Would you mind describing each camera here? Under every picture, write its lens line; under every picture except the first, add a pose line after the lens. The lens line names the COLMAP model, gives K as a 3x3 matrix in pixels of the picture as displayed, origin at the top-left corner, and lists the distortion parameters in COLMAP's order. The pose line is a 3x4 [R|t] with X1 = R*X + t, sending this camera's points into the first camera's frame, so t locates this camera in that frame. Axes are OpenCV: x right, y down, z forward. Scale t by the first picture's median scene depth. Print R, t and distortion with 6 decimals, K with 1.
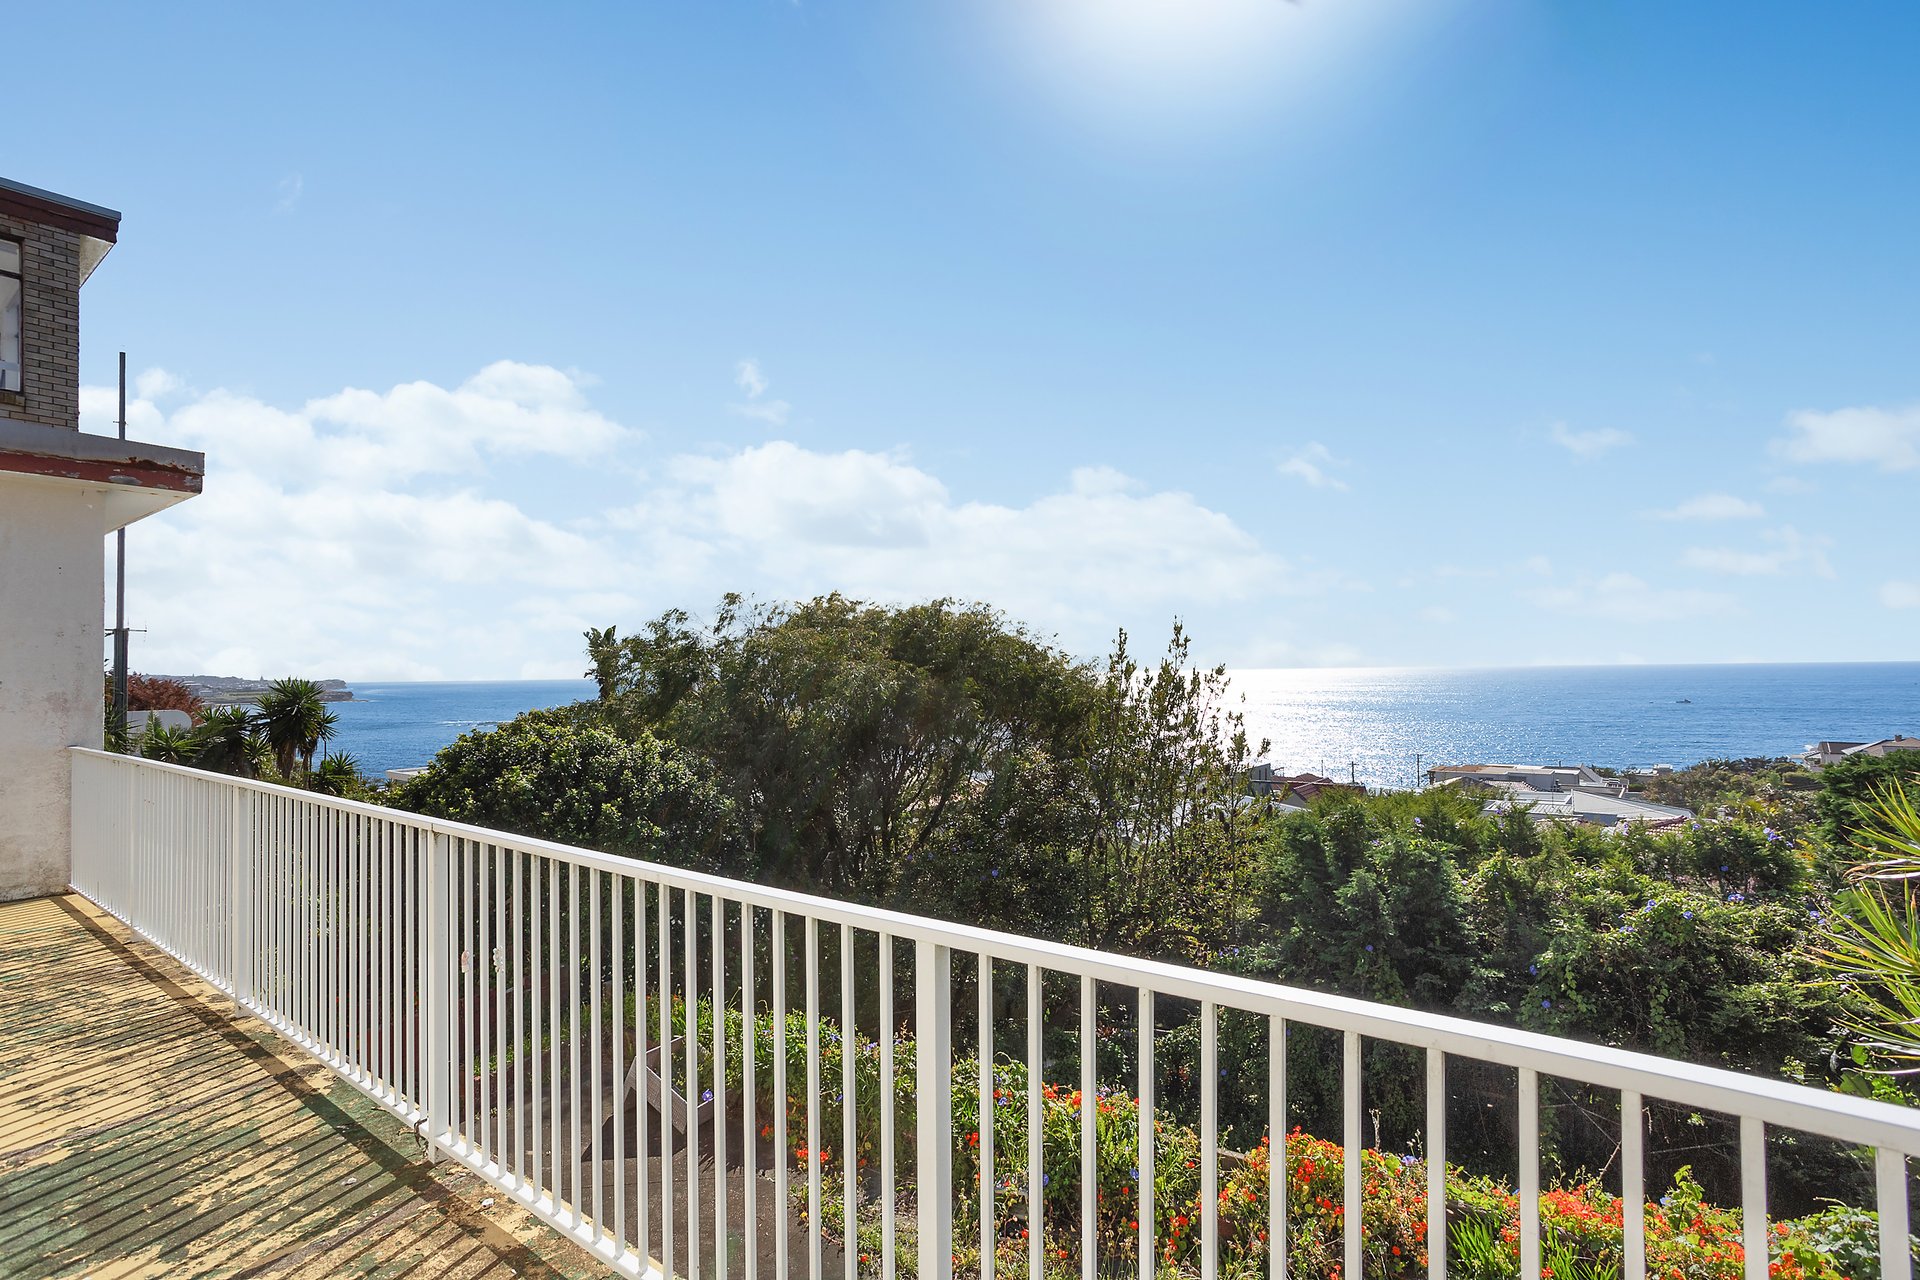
lens RADIAL K [[976.3, 0, 962.2], [0, 976.3, 655.4], [0, 0, 1]] dist [0.000060, 0.029862]
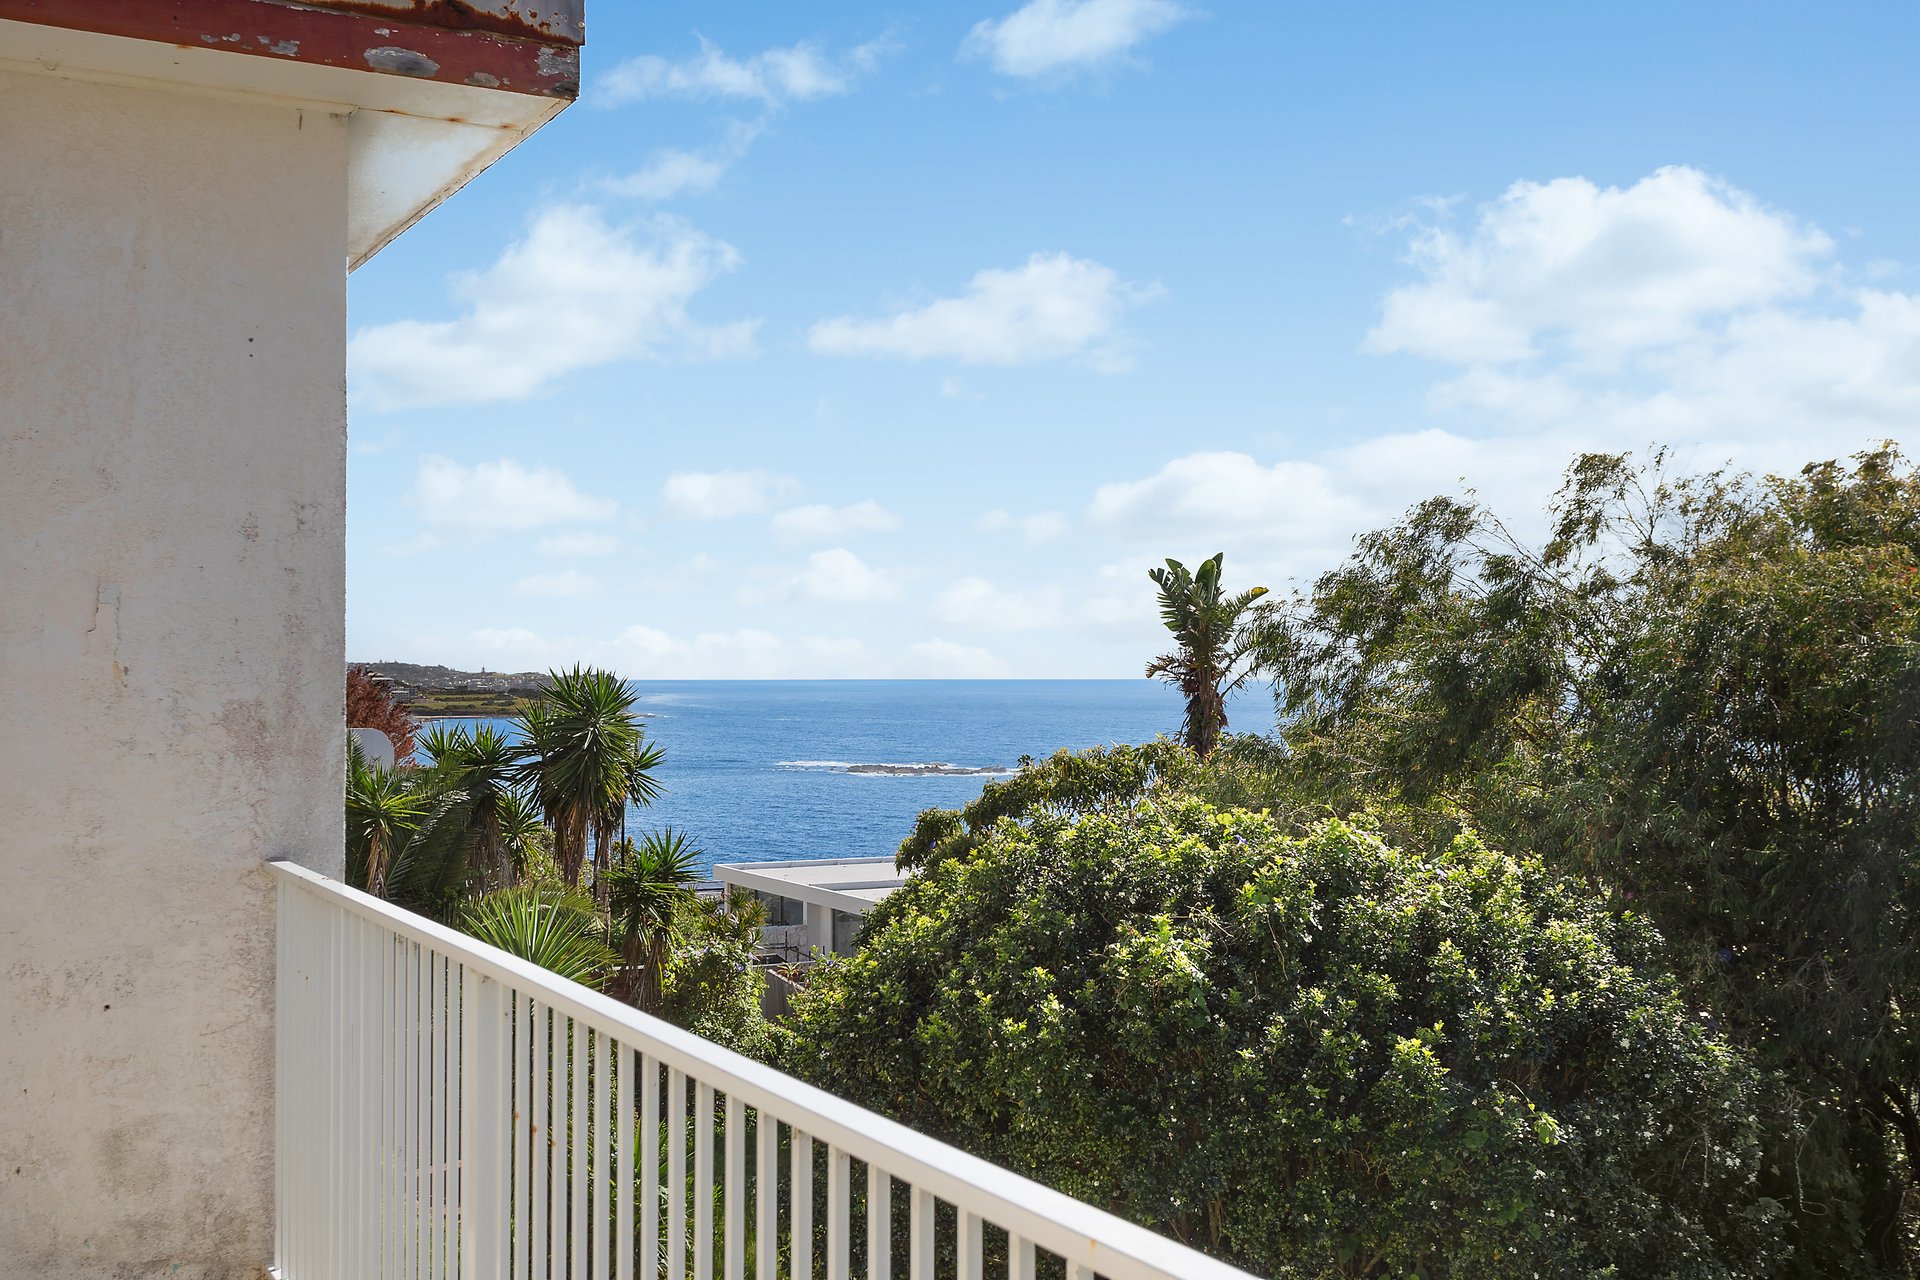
lens RADIAL K [[2153.8, 0, 960.0], [0, 2153.8, 640.0], [0, 0, 1]] dist [-0.002477, 0.218671]
pose [[0.922680, 0.007241, -0.385498, -0.205820], [-0.005920, 0.999972, 0.004615, 0.005851], [0.385521, -0.001976, 0.922697, 0.213329]]
